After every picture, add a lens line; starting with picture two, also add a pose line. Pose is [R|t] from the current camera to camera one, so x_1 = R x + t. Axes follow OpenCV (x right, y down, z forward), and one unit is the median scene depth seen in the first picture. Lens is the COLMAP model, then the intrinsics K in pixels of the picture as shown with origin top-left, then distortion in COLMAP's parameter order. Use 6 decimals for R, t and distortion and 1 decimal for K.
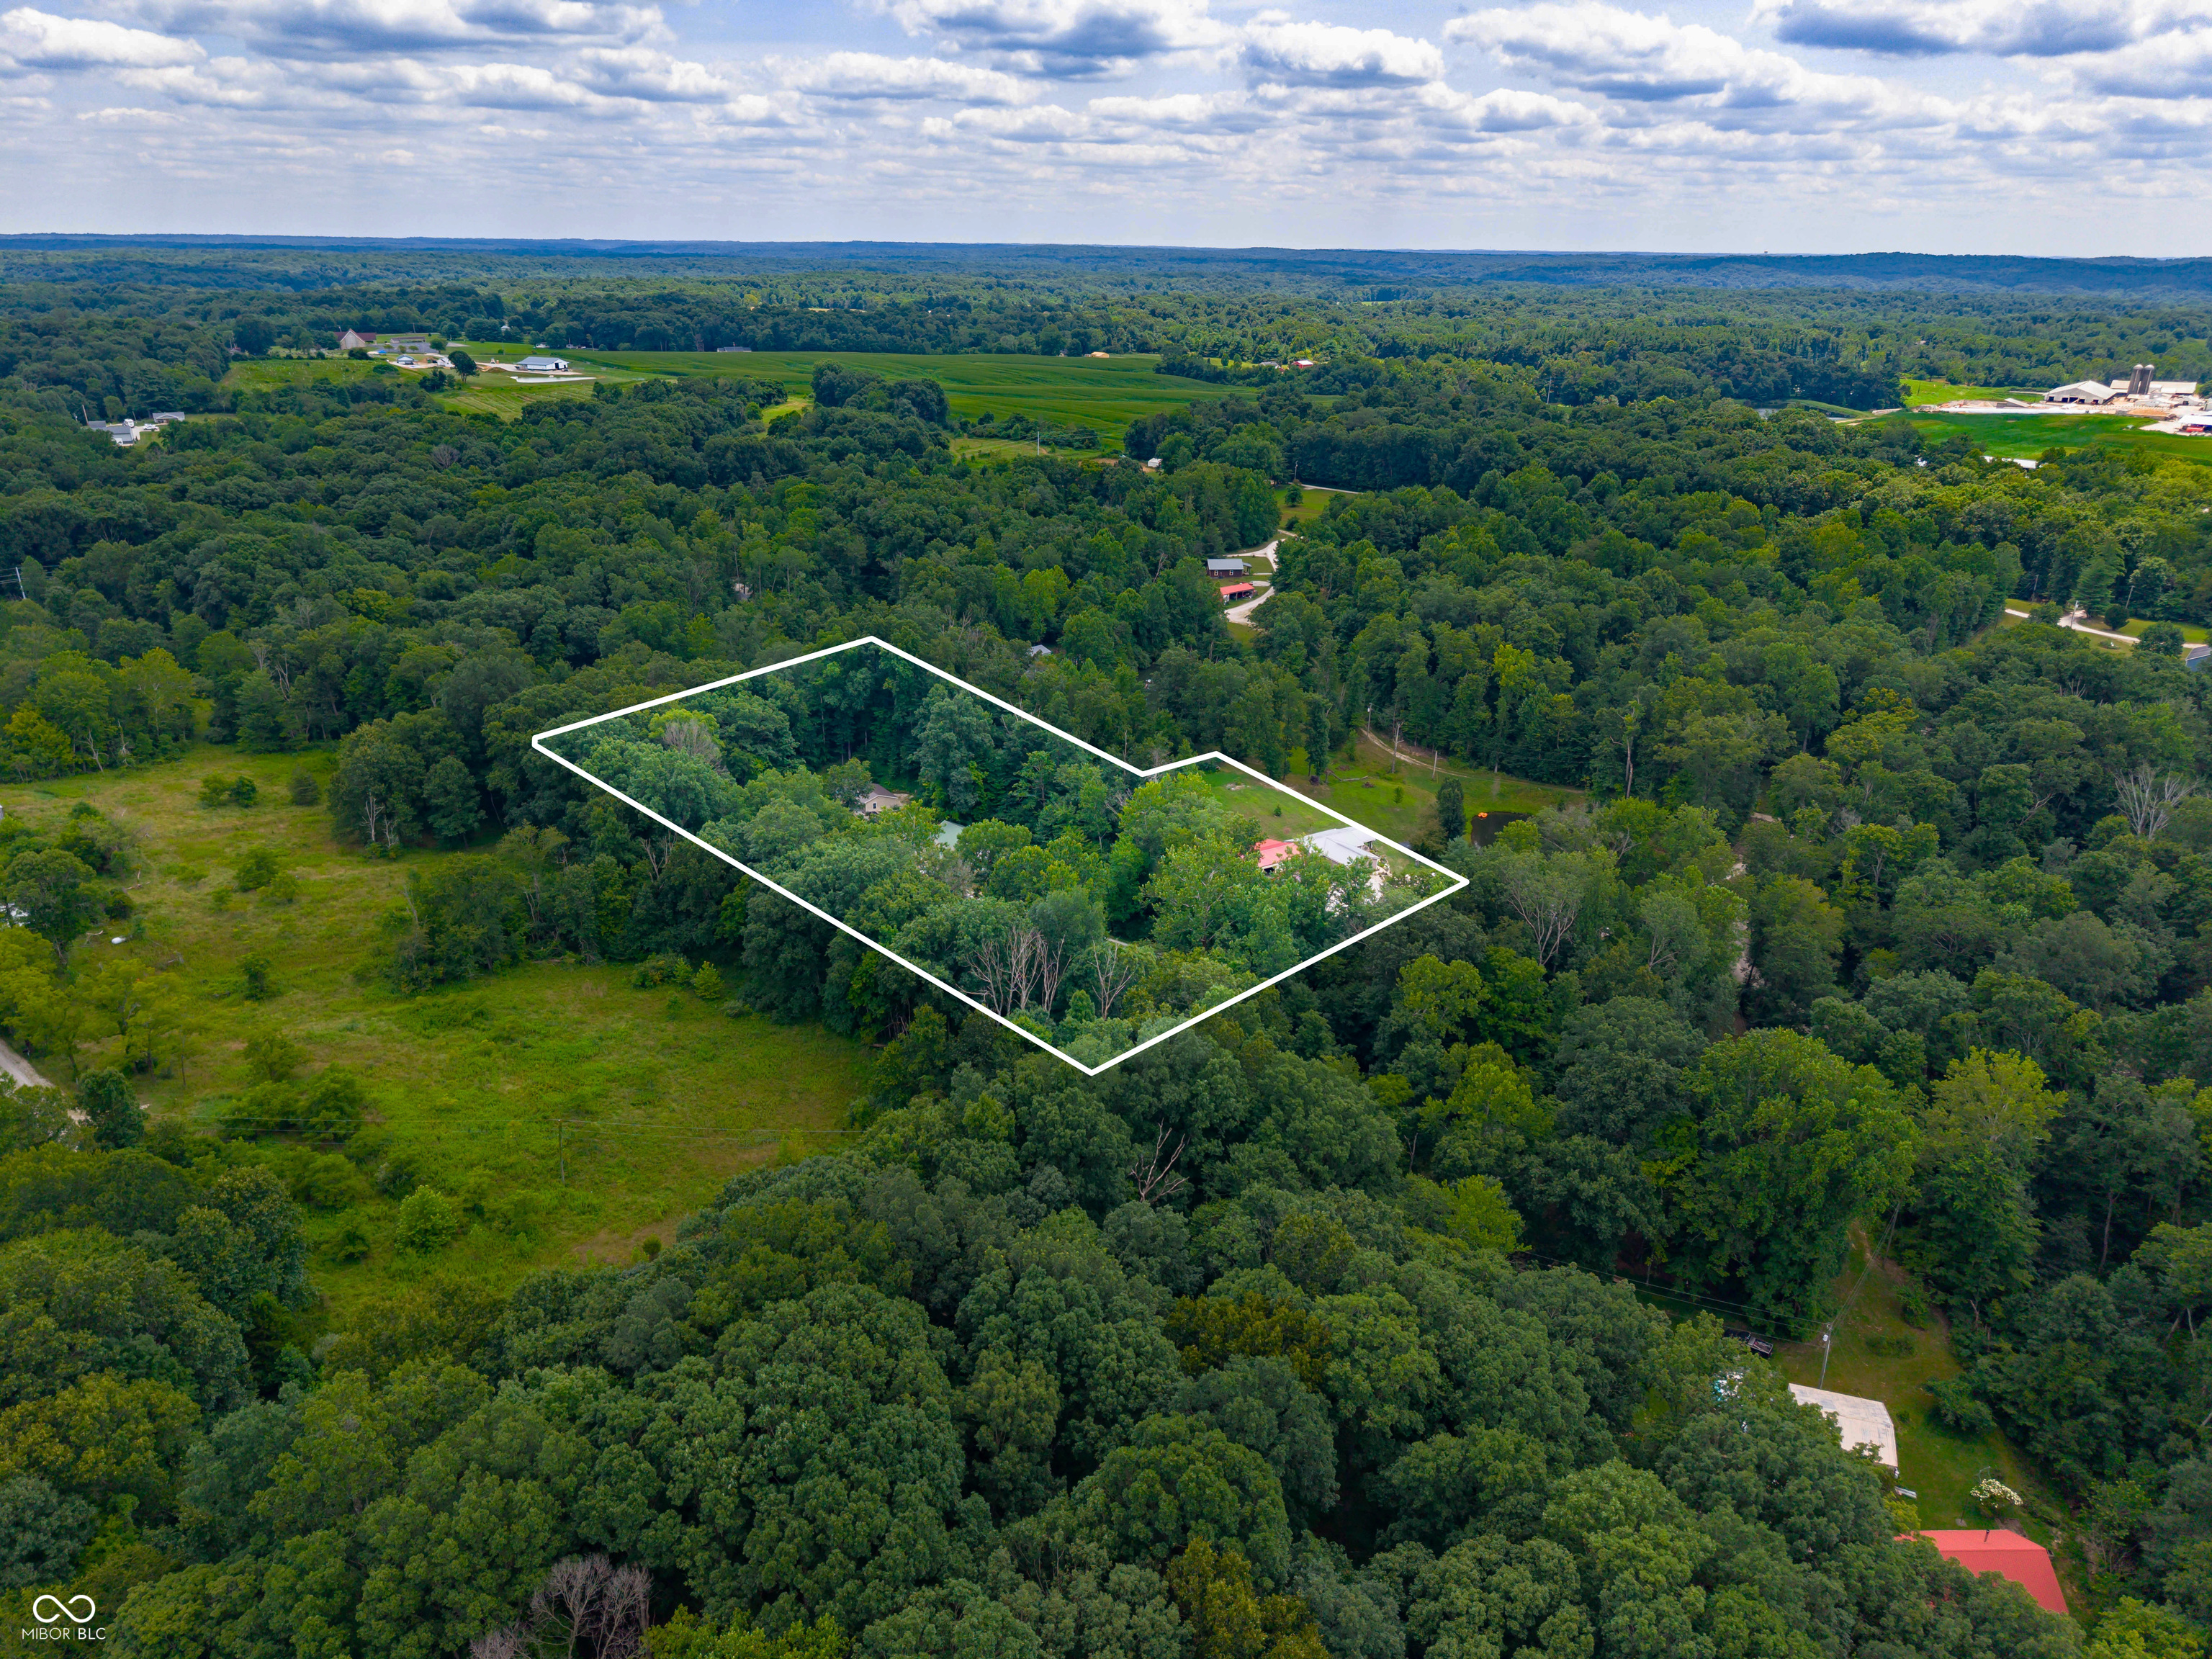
lens RADIAL K [[1507.4, 0, 1106.0], [0, 1507.4, 829.5], [0, 0, 1]] dist [0.043958, -0.056764]
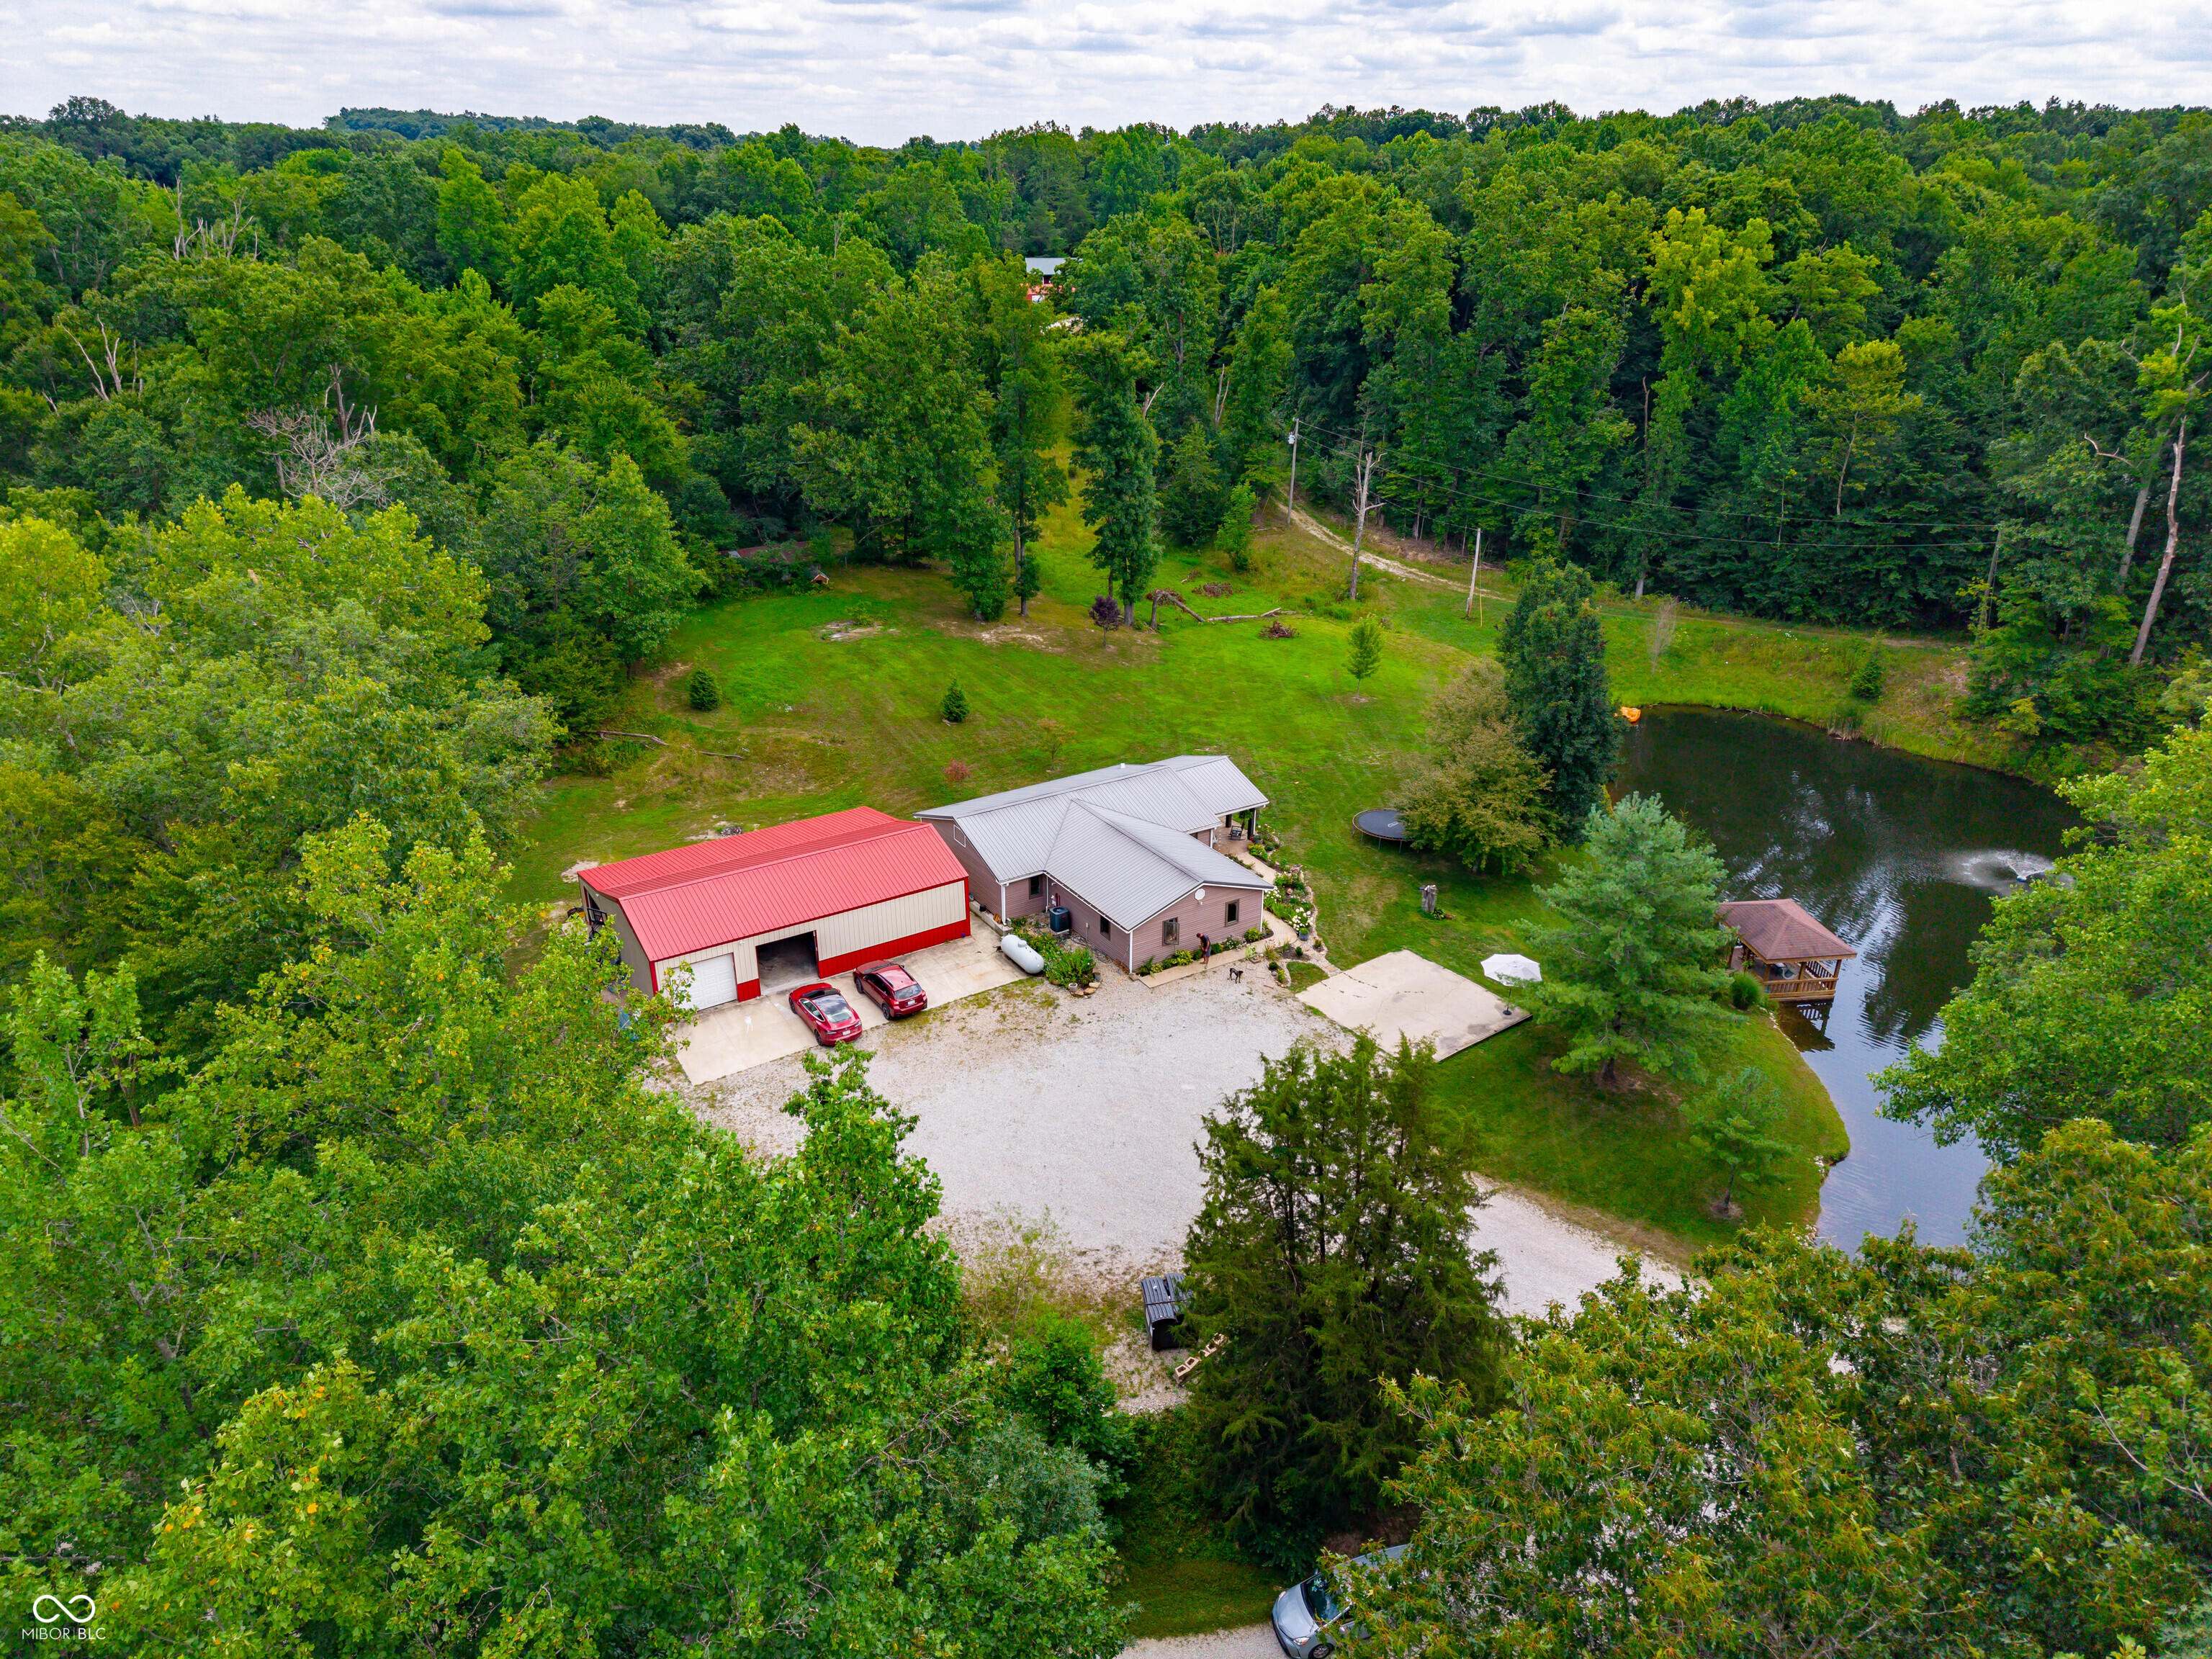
lens RADIAL K [[1507.4, 0, 1106.0], [0, 1507.4, 829.5], [0, 0, 1]] dist [0.043958, -0.056764]
pose [[0.999937, -0.007197, 0.008581, 0.129433], [0.006709, 0.998430, 0.055616, -0.003874], [-0.008968, -0.055555, 0.998415, 0.647513]]
